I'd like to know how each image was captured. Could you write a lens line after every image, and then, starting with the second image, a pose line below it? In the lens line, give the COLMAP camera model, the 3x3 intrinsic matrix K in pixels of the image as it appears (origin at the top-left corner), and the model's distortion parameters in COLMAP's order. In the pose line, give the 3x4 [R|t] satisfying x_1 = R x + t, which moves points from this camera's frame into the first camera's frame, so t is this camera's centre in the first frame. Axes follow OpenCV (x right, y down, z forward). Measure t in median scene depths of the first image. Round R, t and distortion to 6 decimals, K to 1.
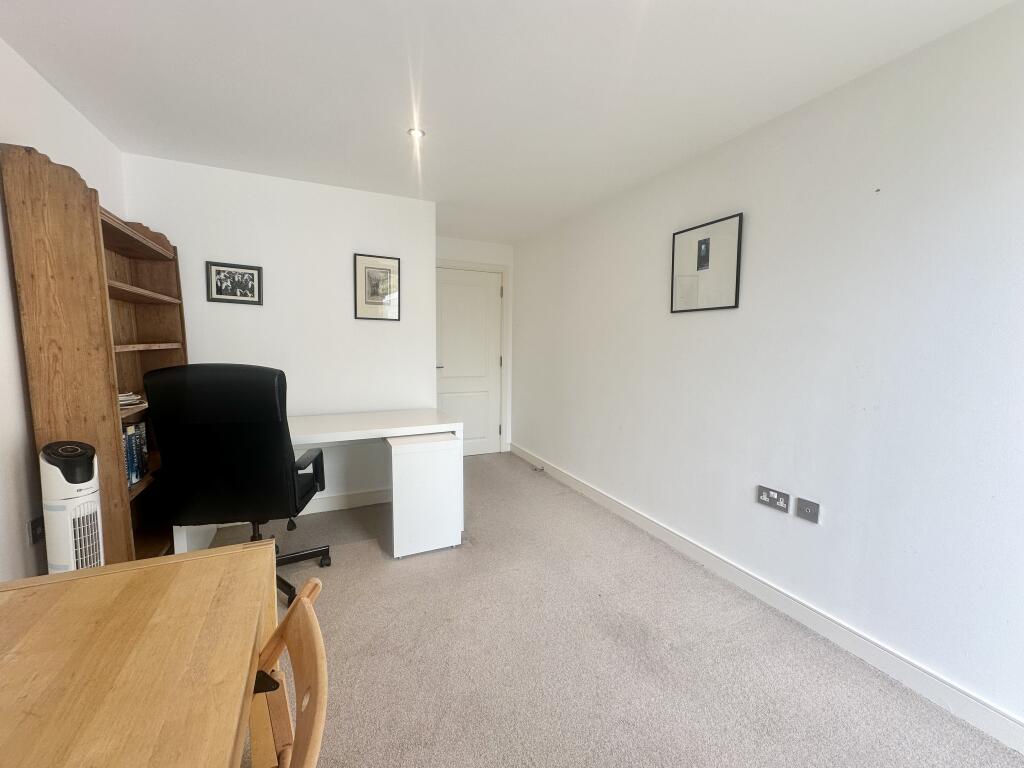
lens RADIAL K [[410.0, 0, 509.2], [0, 410.0, 384.1], [0, 0, 1]] dist [-0.004306, 0.000098]
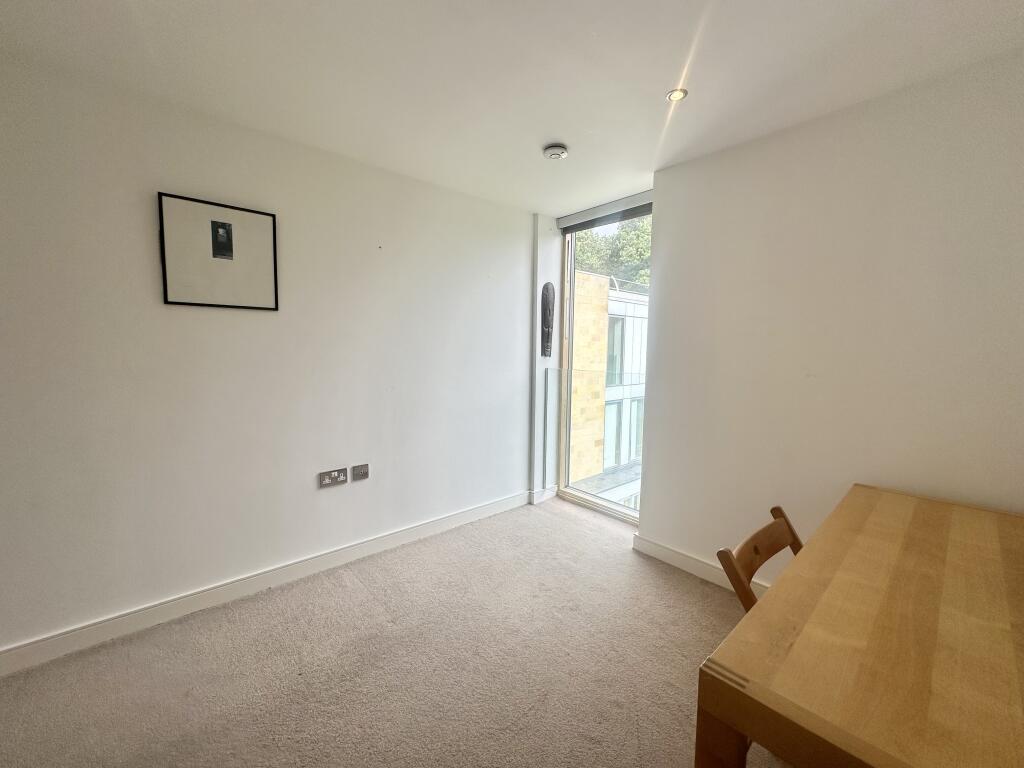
lens RADIAL K [[410.0, 0, 509.2], [0, 410.0, 384.1], [0, 0, 1]] dist [-0.004306, 0.000098]
pose [[-0.271780, -0.109229, 0.956140, -0.582760], [0.073979, 0.988227, 0.133923, -0.106656], [-0.959512, 0.107132, -0.260500, 0.771504]]
